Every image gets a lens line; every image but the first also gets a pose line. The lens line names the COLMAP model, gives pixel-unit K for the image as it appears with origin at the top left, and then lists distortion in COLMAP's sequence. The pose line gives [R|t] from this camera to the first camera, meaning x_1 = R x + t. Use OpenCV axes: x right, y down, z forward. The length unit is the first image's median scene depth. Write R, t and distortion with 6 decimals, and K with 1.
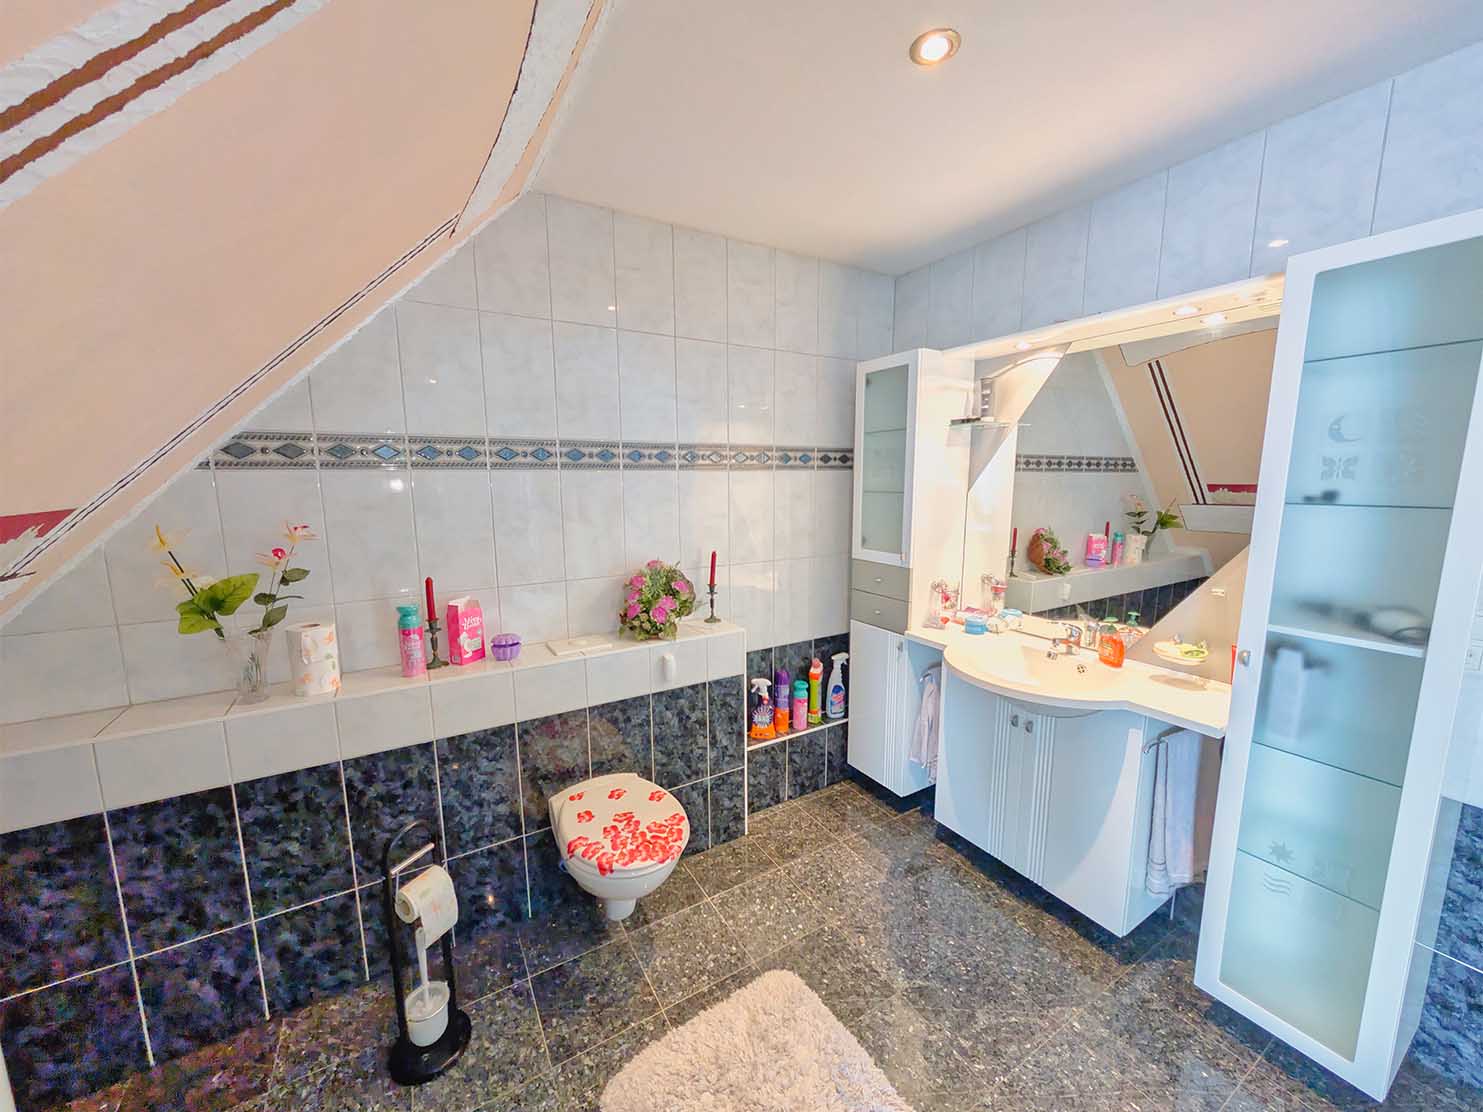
lens RADIAL K [[562.0, 0, 740.5], [0, 562.0, 561.3], [0, 0, 1]] dist [0.000973, 0.000268]
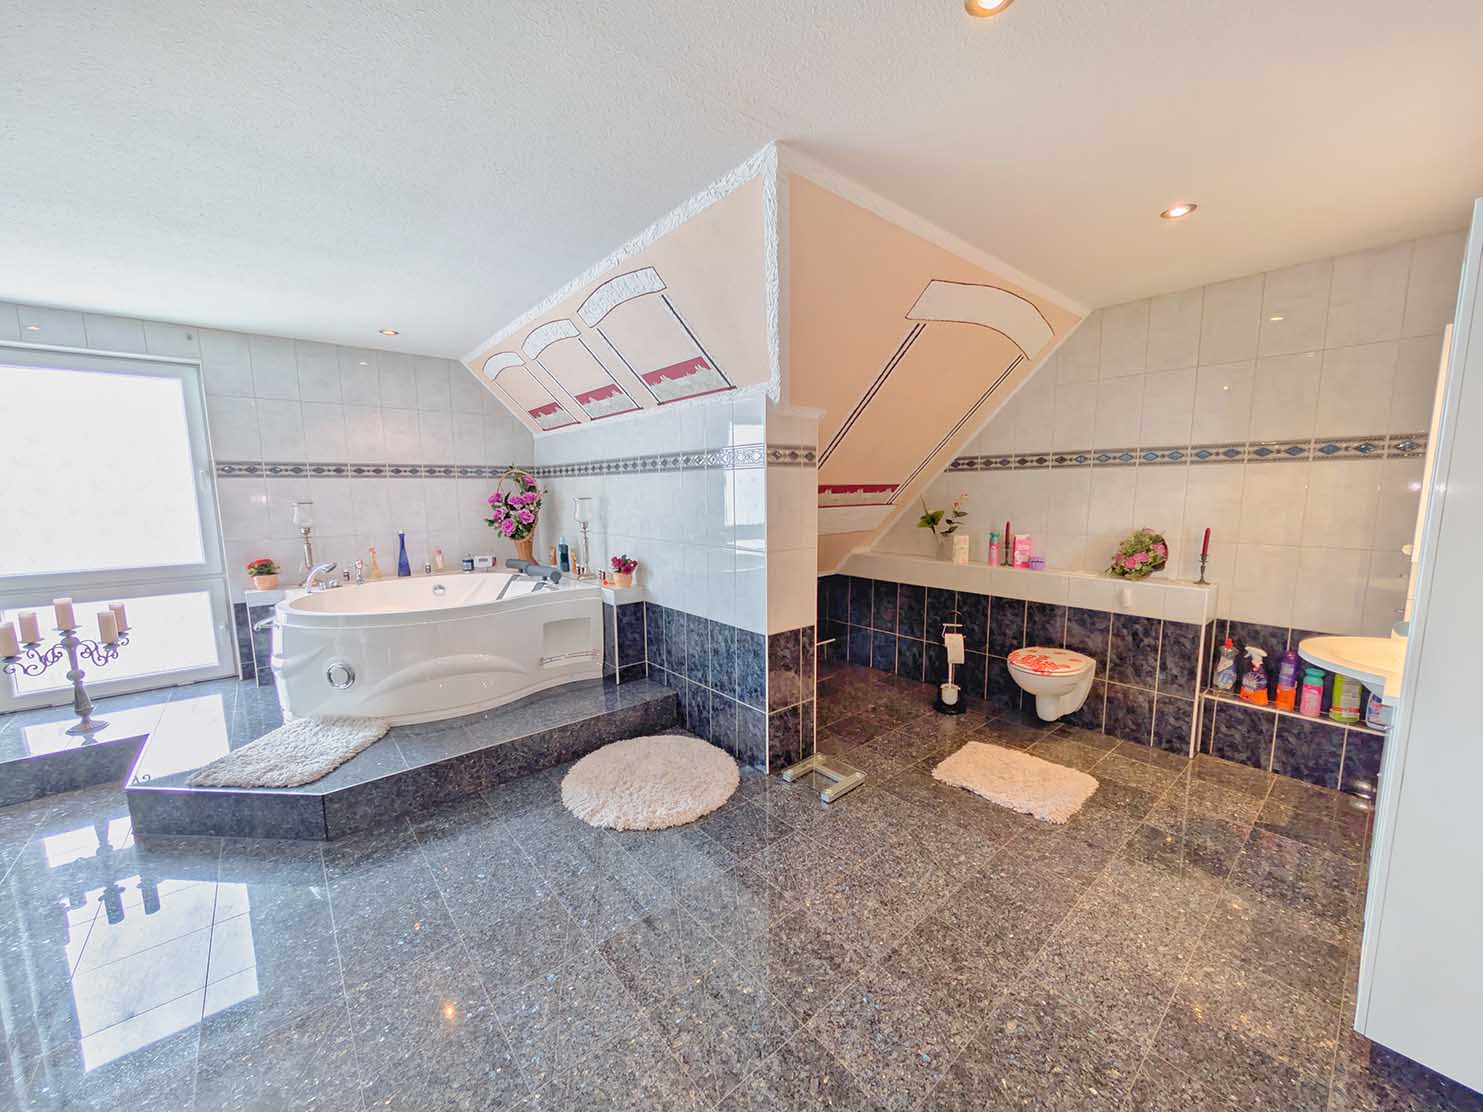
lens RADIAL K [[562.0, 0, 740.5], [0, 562.0, 561.3], [0, 0, 1]] dist [0.000973, 0.000268]
pose [[0.156655, 0.132248, -0.978759, 1.239060], [-0.138740, 0.984115, 0.110766, 0.073638], [0.977860, 0.118441, 0.172515, -0.287883]]
